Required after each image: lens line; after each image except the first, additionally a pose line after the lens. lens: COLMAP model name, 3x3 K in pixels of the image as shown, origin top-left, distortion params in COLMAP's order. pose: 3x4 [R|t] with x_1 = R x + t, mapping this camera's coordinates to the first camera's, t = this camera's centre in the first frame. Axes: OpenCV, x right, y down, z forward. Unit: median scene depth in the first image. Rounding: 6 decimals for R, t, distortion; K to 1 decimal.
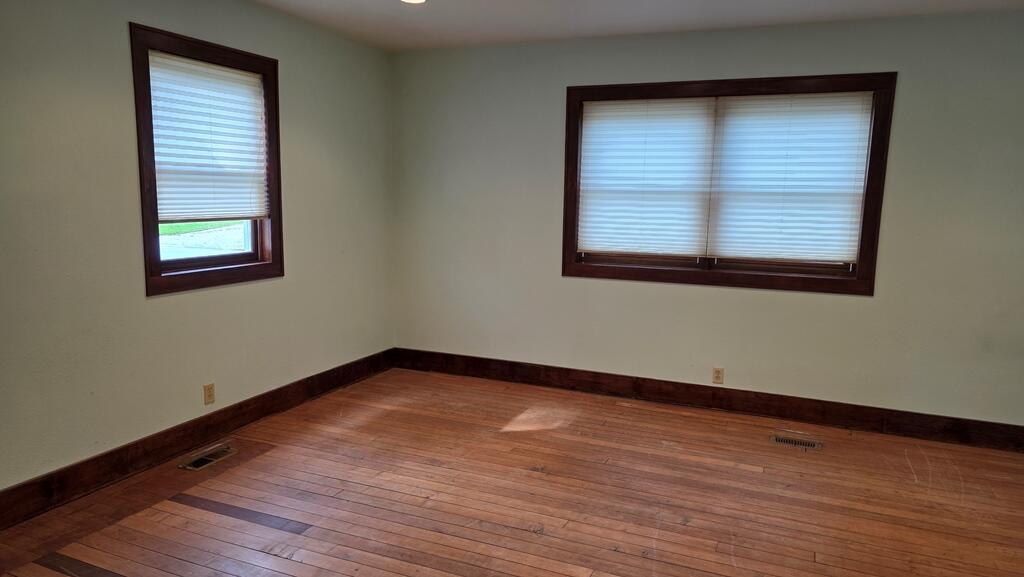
lens RADIAL K [[692.2, 0, 517.6], [0, 692.2, 298.1], [0, 0, 1]] dist [0.059965, -0.041348]
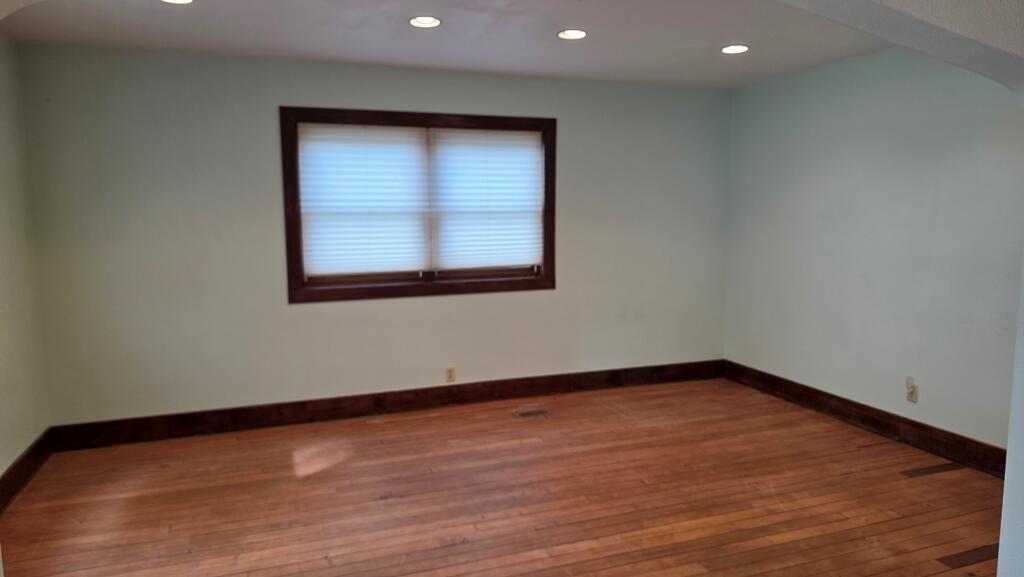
lens RADIAL K [[699.0, 0, 512.0], [0, 699.0, 288.5], [0, 0, 1]] dist [0.081176, -0.113293]
pose [[0.724126, -0.103796, 0.681812, -0.411732], [0.128163, 0.991642, 0.014846, -0.031894], [-0.677655, 0.076633, 0.731377, 0.104968]]
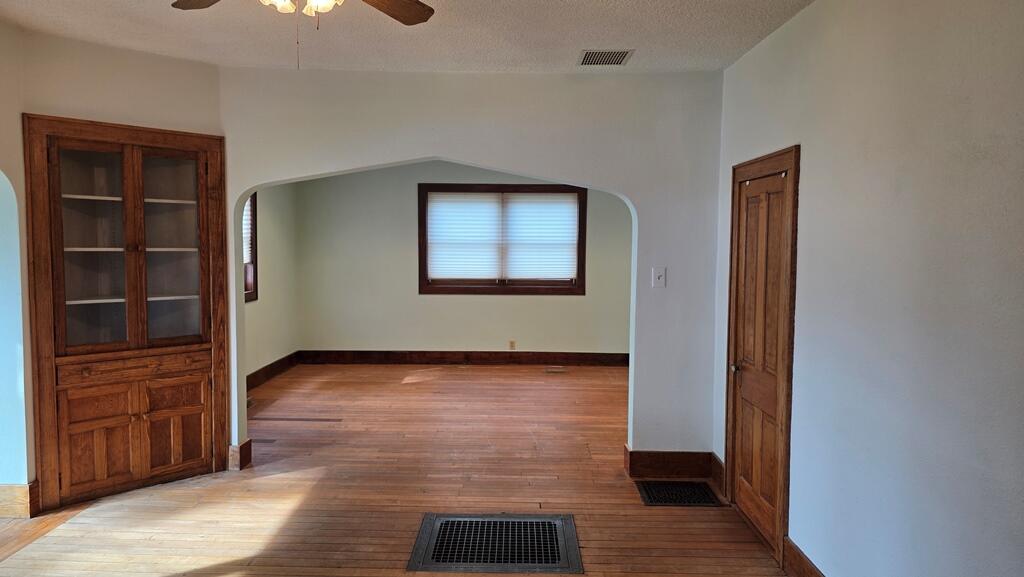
lens RADIAL K [[699.0, 0, 512.0], [0, 699.0, 288.5], [0, 0, 1]] dist [0.081176, -0.113293]
pose [[0.922840, -0.042048, 0.382883, -0.414418], [0.070055, 0.995767, -0.059493, 0.077300], [-0.378760, 0.081725, 0.921879, -0.701436]]
